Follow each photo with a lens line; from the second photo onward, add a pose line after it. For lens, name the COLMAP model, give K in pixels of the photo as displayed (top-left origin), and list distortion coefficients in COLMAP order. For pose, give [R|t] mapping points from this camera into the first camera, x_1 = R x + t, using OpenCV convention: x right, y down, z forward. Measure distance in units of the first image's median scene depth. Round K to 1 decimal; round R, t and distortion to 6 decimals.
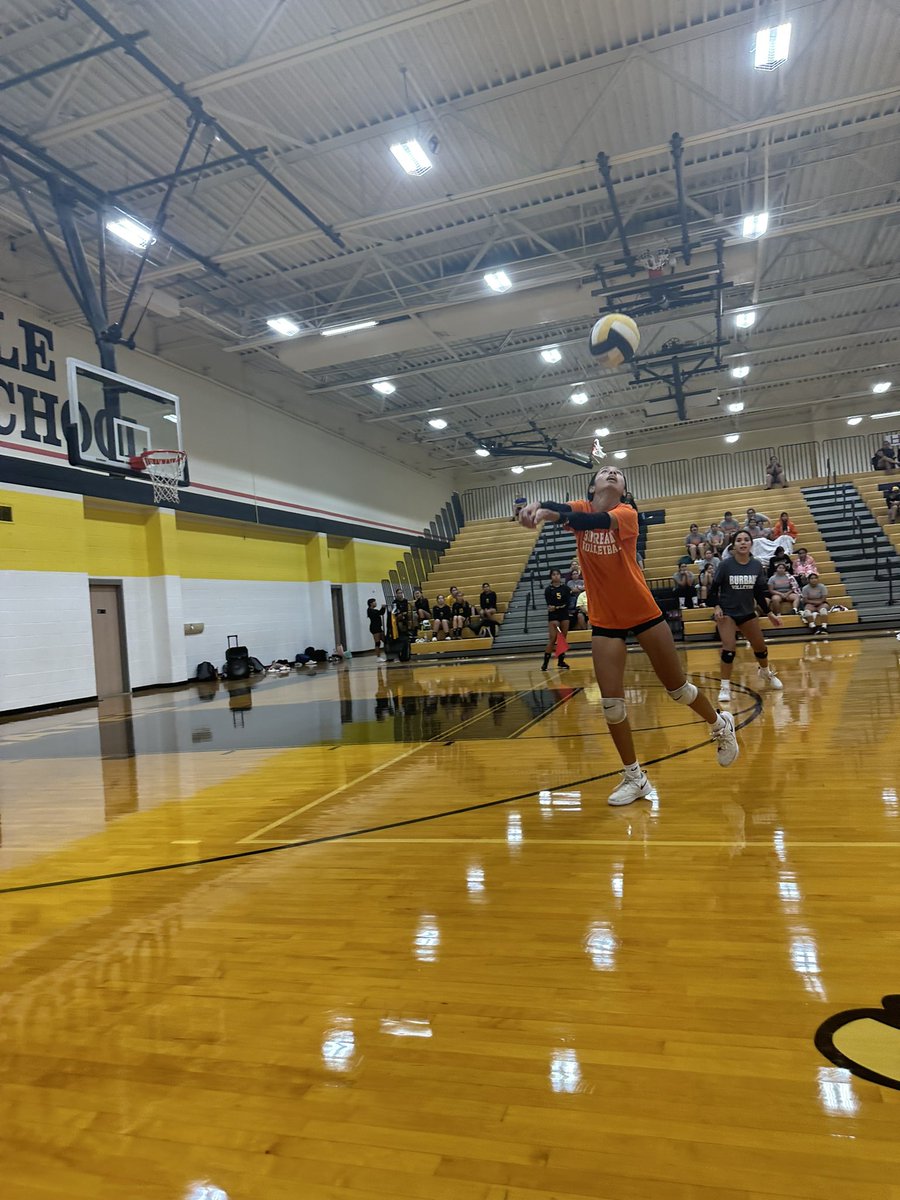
lens RADIAL K [[855.8, 0, 442.8], [0, 855.8, 601.0], [0, 0, 1]] dist [0.039098, -0.061230]
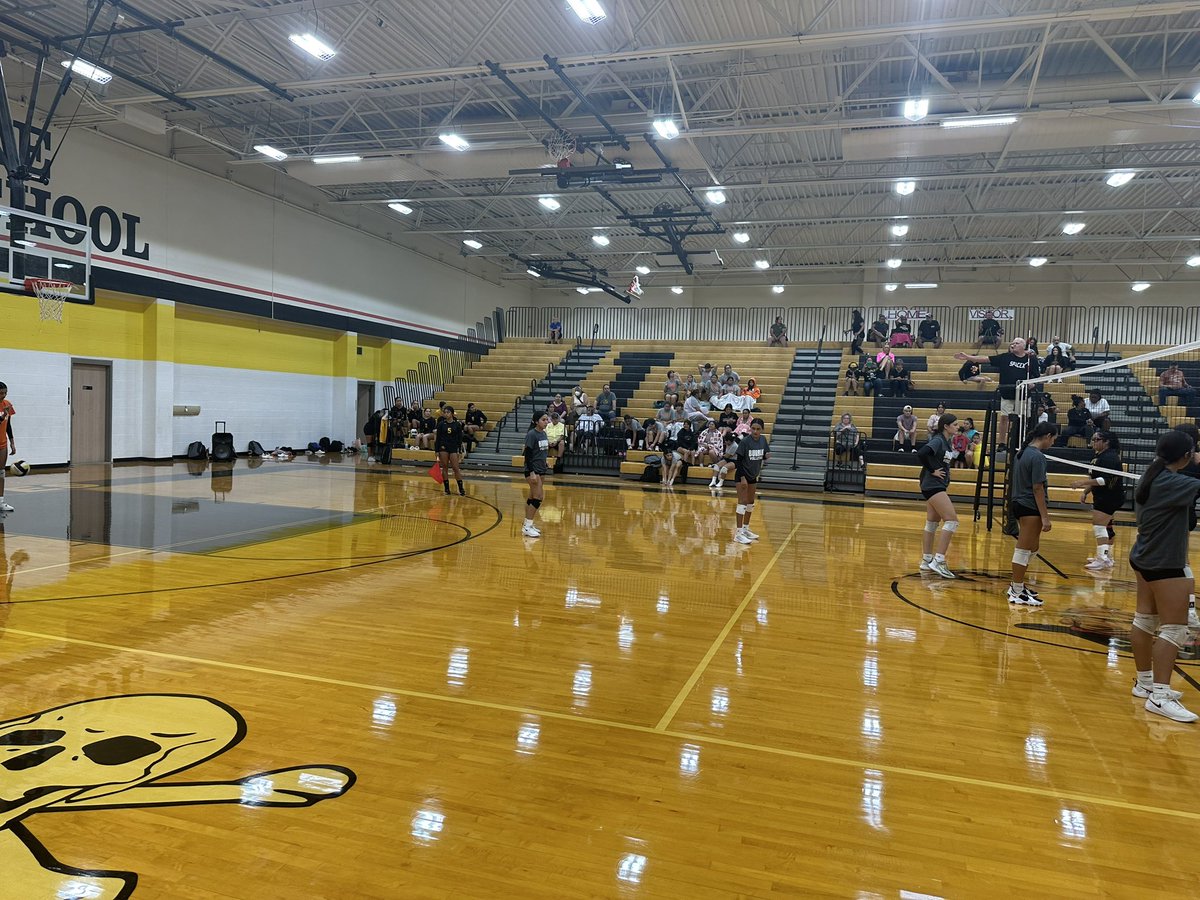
lens RADIAL K [[855.8, 0, 604.1], [0, 855.8, 451.4], [0, 0, 1]] dist [0.039098, -0.061230]
pose [[0.991682, 0.125724, 0.027591, 0.215448], [-0.127223, 0.989946, 0.061809, -0.052509], [-0.019543, -0.064805, 0.997707, -0.111352]]
